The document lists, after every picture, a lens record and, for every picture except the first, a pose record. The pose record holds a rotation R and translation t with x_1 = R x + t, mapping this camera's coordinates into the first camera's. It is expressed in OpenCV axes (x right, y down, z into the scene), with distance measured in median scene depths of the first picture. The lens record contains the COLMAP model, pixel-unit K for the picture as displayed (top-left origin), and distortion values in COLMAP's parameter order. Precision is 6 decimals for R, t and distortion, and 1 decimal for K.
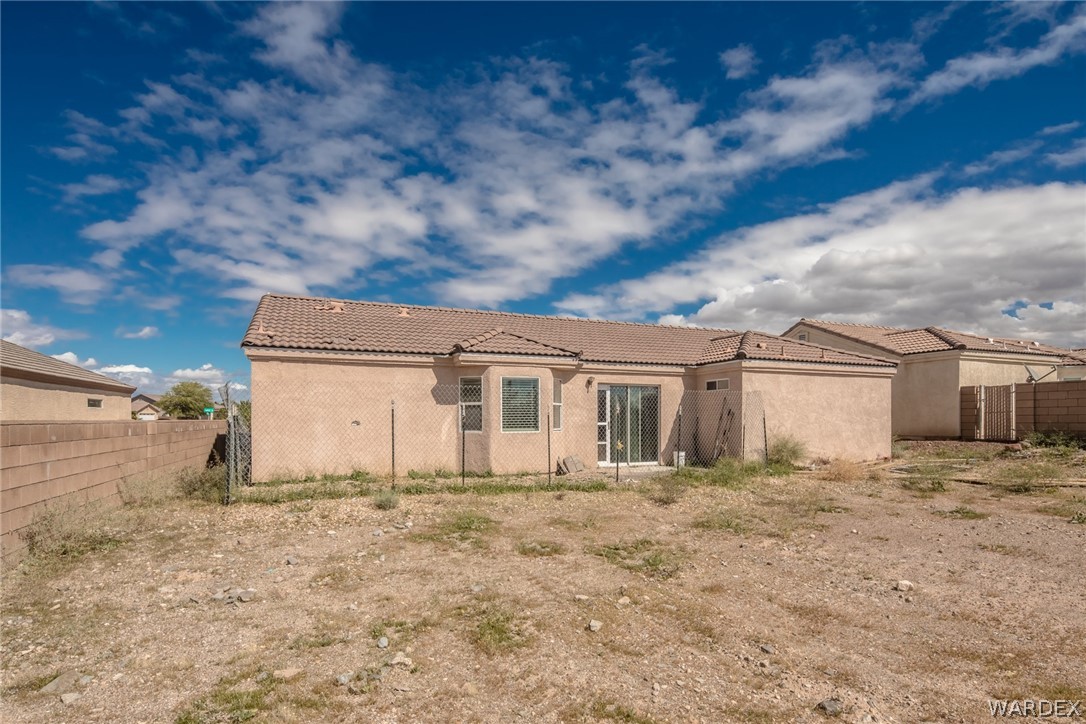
lens RADIAL K [[549.3, 0, 566.4], [0, 549.3, 421.9], [0, 0, 1]] dist [0.001286, -0.000124]
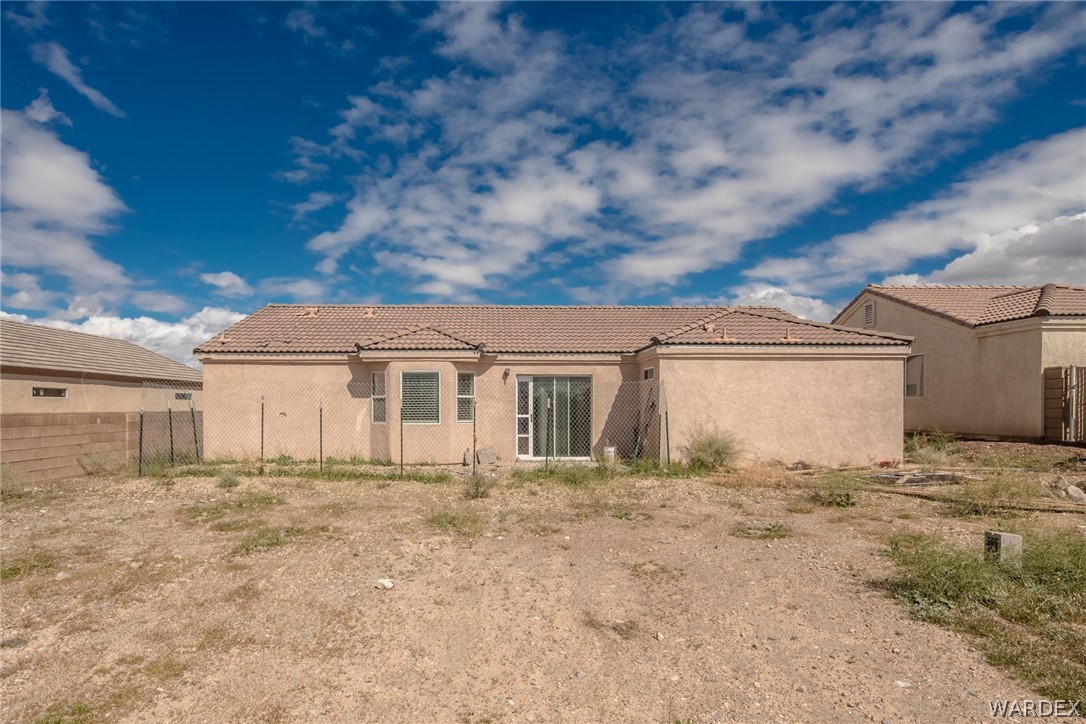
lens RADIAL K [[583.2, 0, 541.8], [0, 583.2, 453.8], [0, 0, 1]] dist [-0.001529, -0.000789]
pose [[0.926026, 0.033196, -0.375998, 0.432186], [-0.003218, 0.996783, 0.080077, -0.011856], [0.377447, -0.072943, 0.923154, 0.040507]]
